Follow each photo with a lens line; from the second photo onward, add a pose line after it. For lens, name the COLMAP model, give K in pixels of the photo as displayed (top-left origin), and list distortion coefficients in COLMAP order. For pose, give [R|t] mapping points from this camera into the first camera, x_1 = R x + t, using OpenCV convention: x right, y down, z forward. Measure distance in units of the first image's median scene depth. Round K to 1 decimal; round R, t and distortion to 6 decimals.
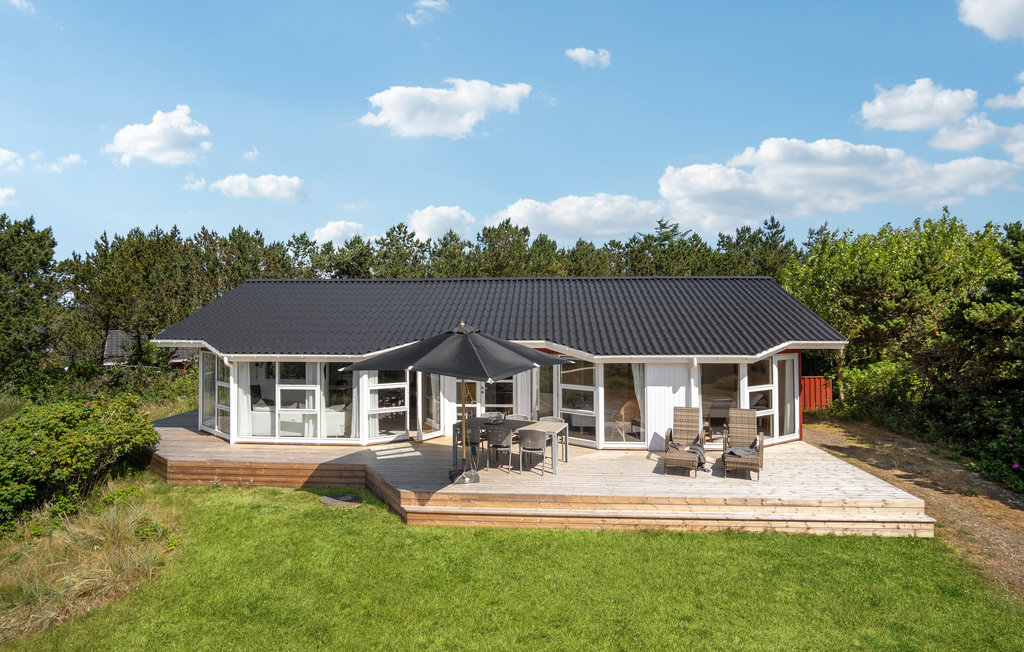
lens RADIAL K [[567.2, 0, 511.3], [0, 567.2, 317.8], [0, 0, 1]] dist [-0.017997, -0.000456]
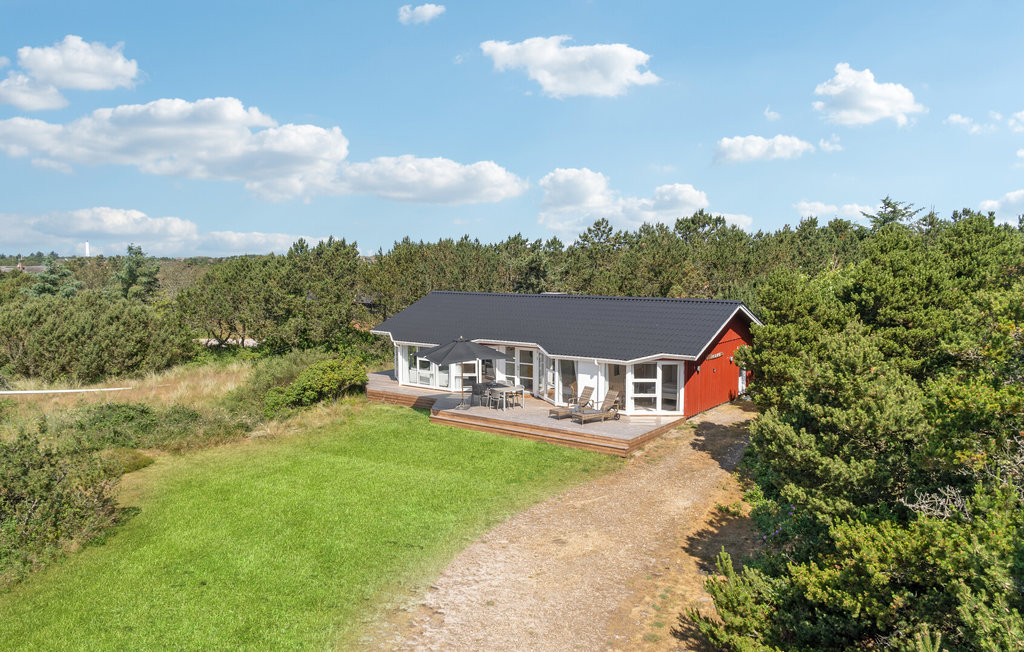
lens RADIAL K [[720.6, 0, 484.3], [0, 720.6, 309.3], [0, 0, 1]] dist [0.151755, -0.159757]
pose [[0.837288, 0.032718, -0.545782, 1.191314], [-0.003278, 0.998490, 0.054828, -0.194138], [0.546752, -0.044117, 0.836131, -0.999575]]
